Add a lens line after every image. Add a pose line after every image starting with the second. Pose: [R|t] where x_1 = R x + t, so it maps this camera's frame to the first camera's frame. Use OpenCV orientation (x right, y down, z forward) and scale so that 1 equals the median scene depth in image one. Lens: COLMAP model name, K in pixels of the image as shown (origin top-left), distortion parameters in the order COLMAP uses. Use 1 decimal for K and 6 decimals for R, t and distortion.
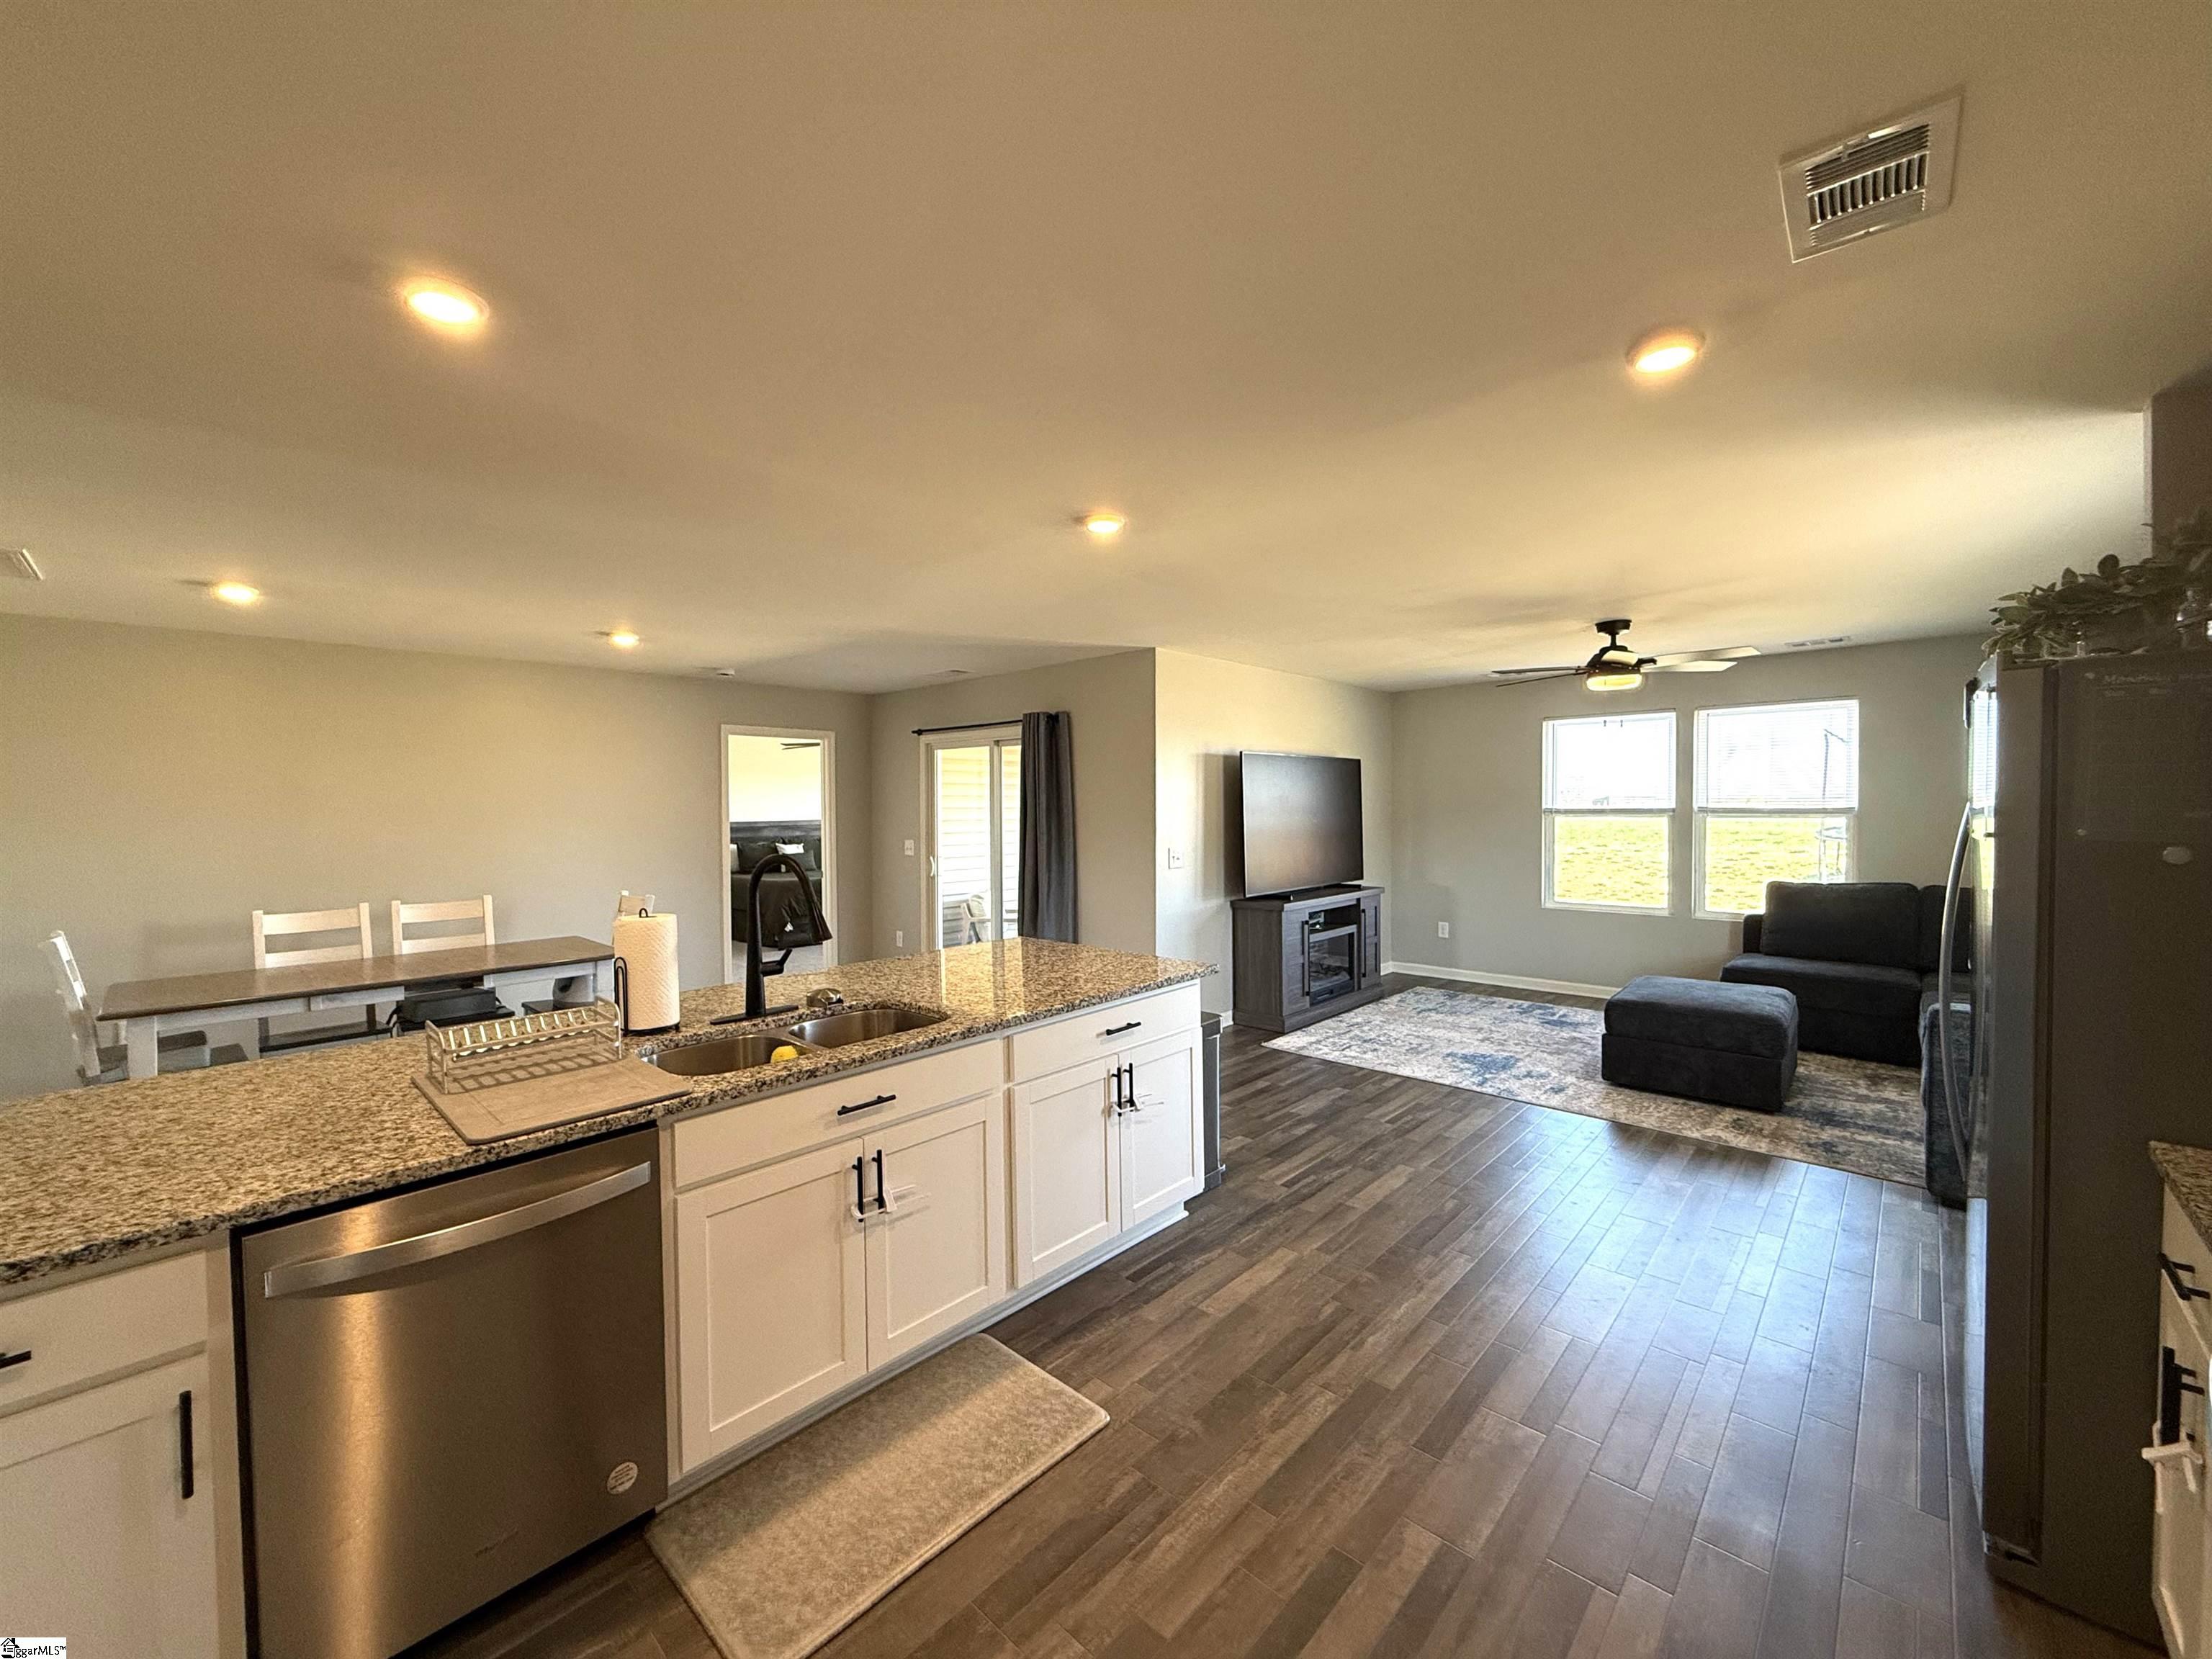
lens RADIAL K [[877.4, 0, 1099.1], [0, 877.4, 831.9], [0, 0, 1]] dist [0.000598, 0.000133]
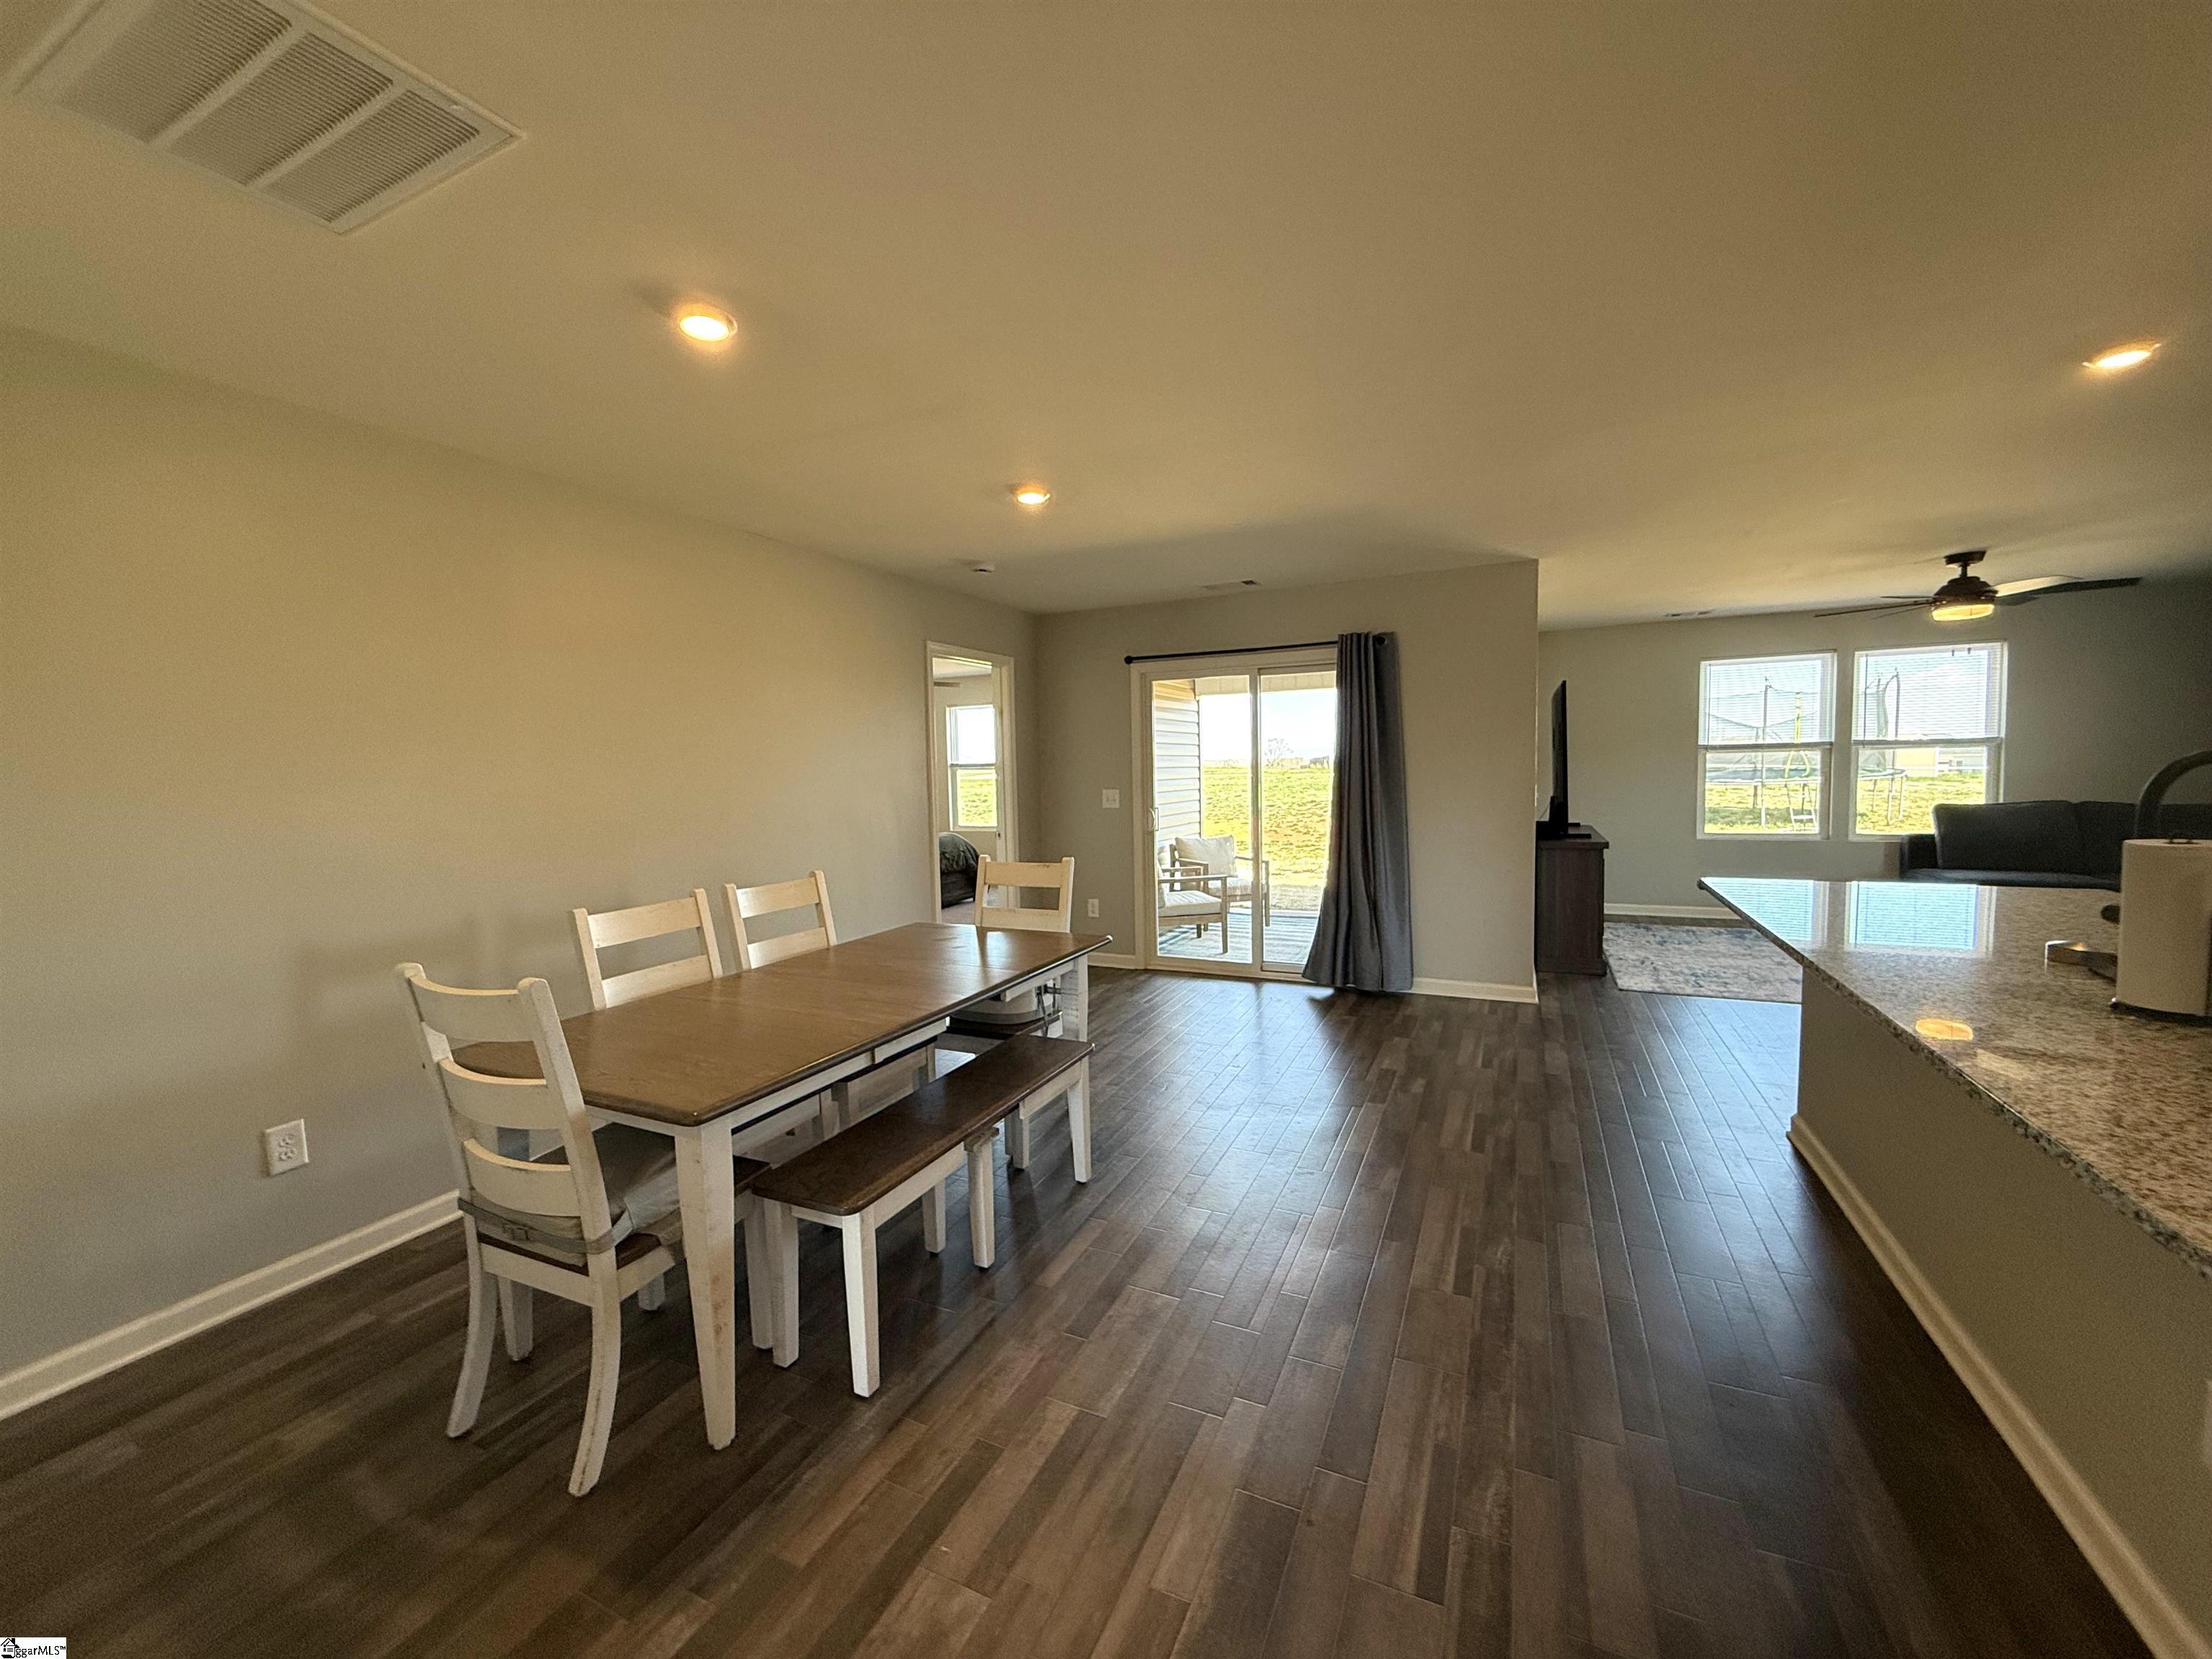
lens RADIAL K [[878.3, 0, 1099.5], [0, 878.3, 828.1], [0, 0, 1]] dist [-0.000152, -0.000369]
pose [[0.953744, -0.035798, 0.298482, -0.672454], [0.025409, 0.998931, 0.038616, 0.018747], [-0.299545, -0.029245, 0.953634, 0.286890]]
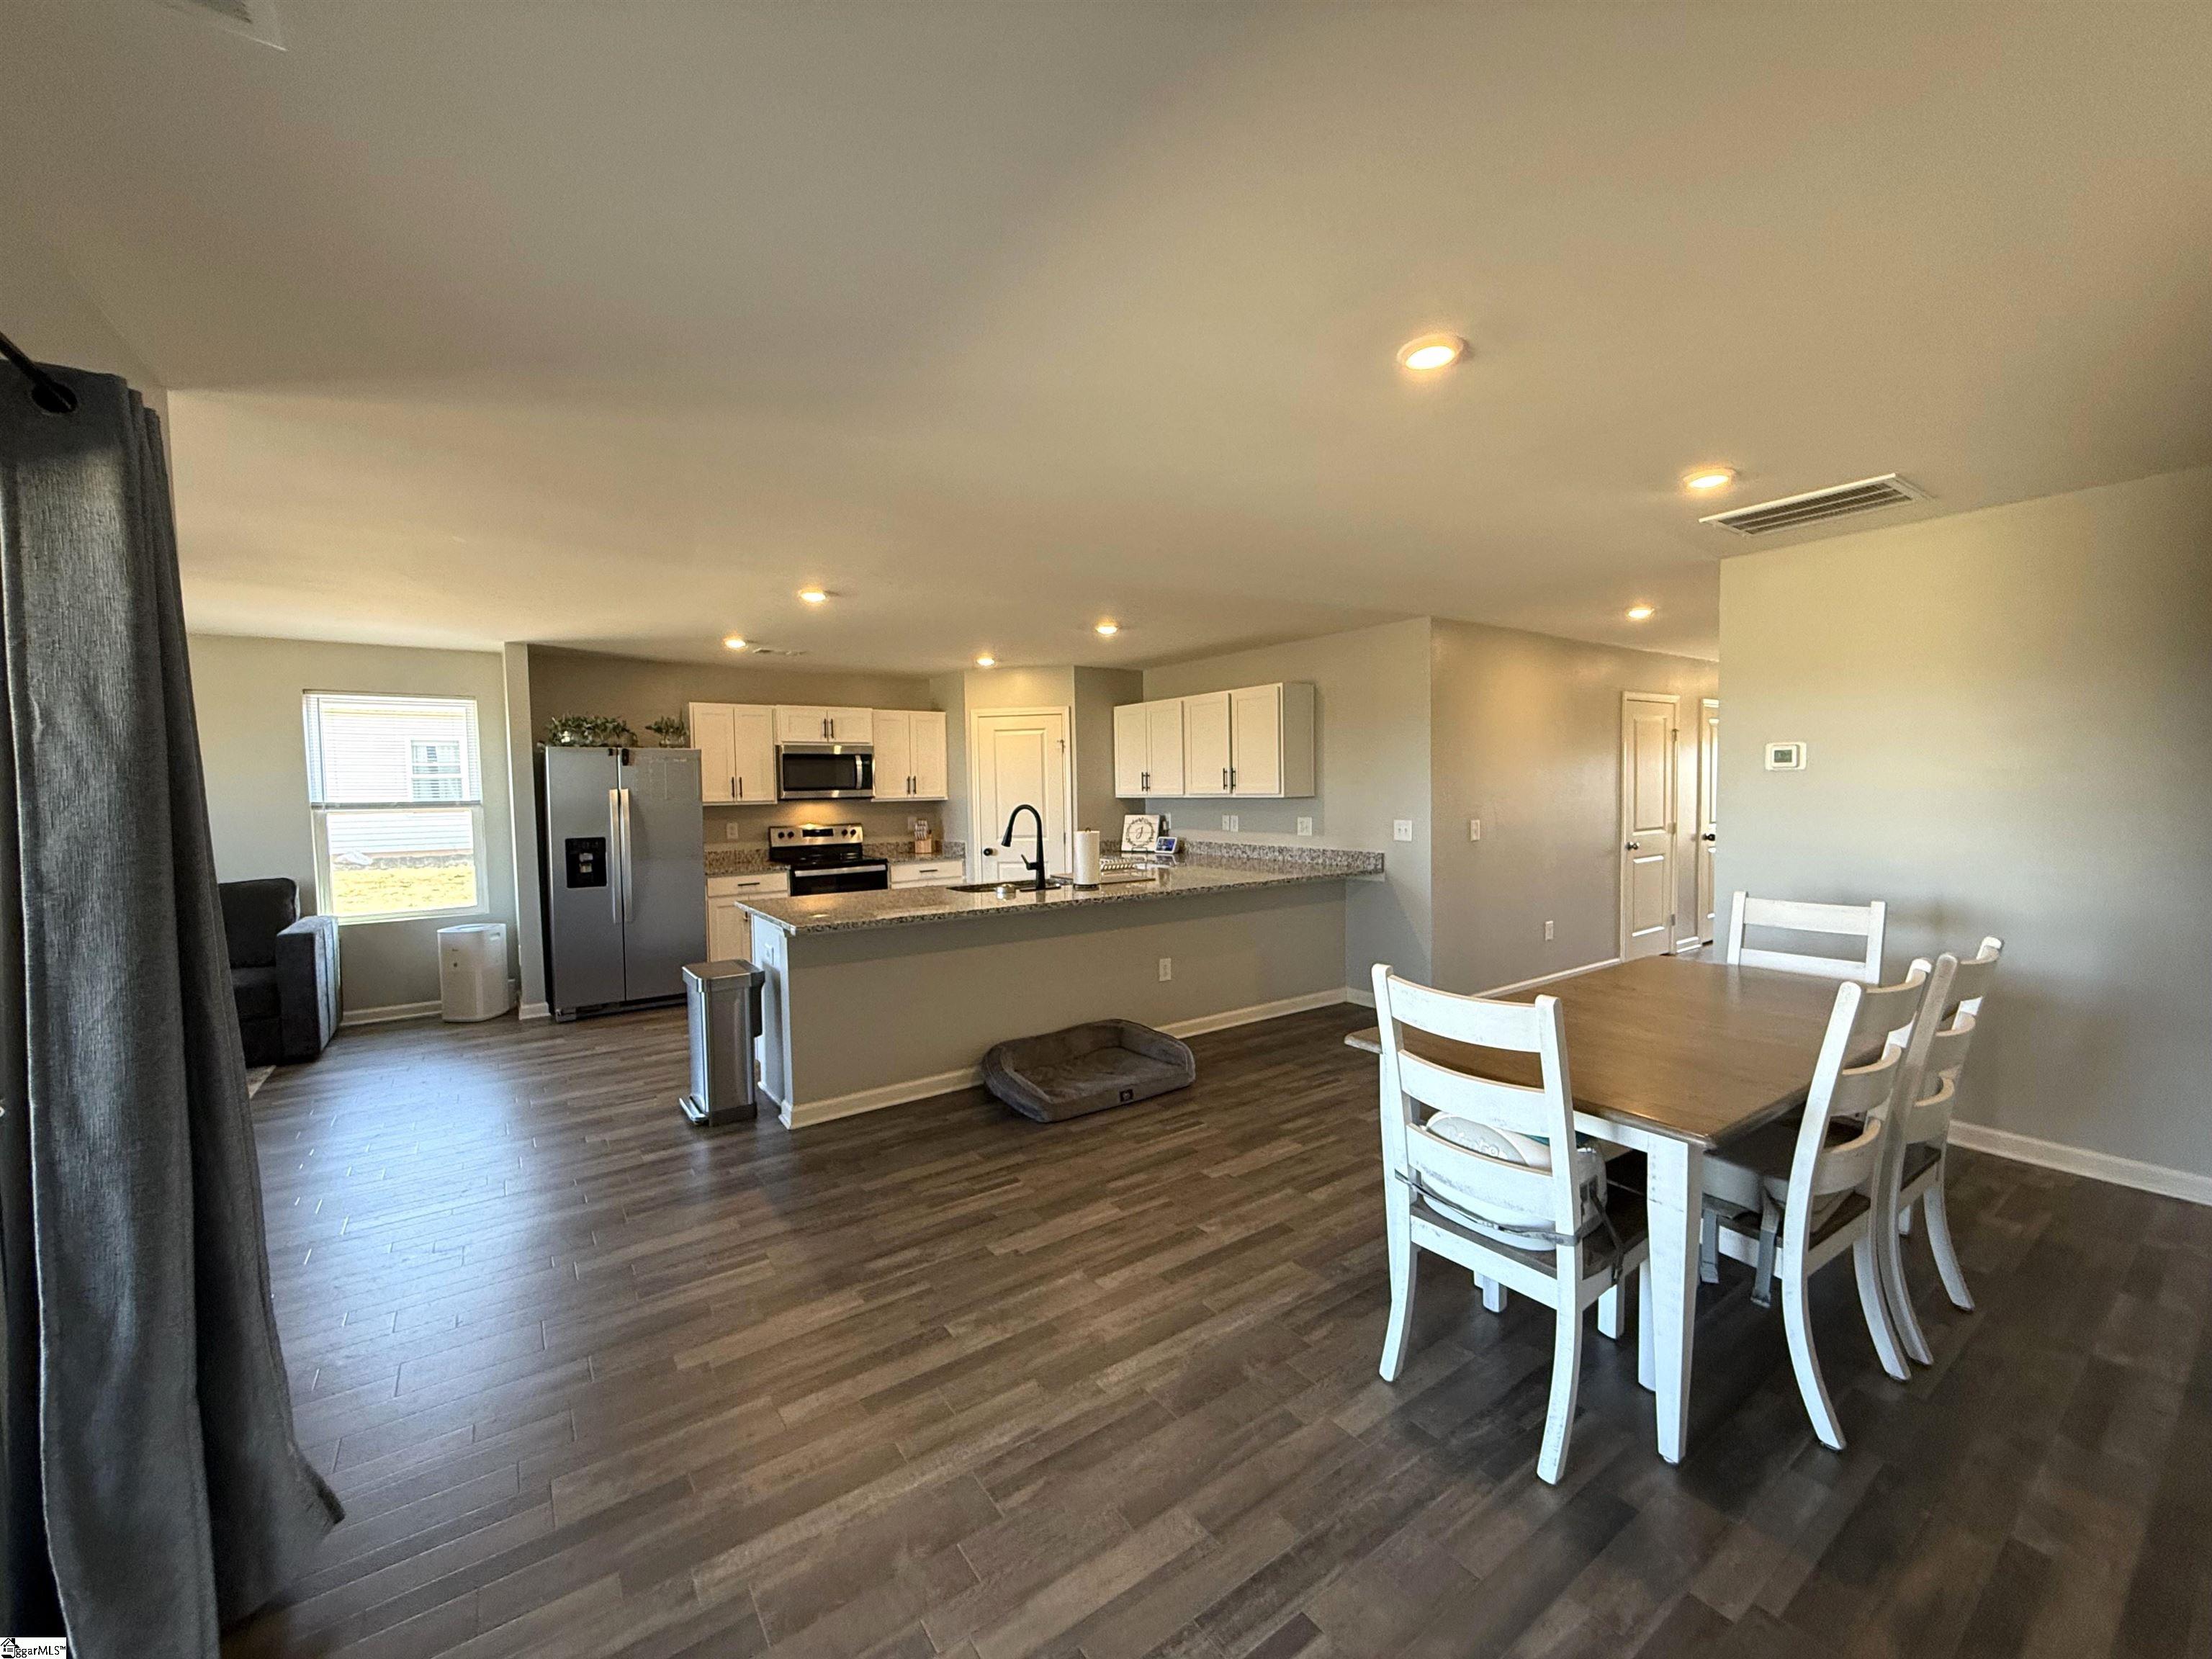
lens RADIAL K [[878.3, 0, 1099.5], [0, 878.3, 828.1], [0, 0, 1]] dist [-0.000152, -0.000369]
pose [[-0.978758, 0.018044, 0.204226, -0.441505], [0.034137, 0.996557, 0.075554, -0.031039], [-0.202159, 0.080921, -0.976004, 1.385597]]
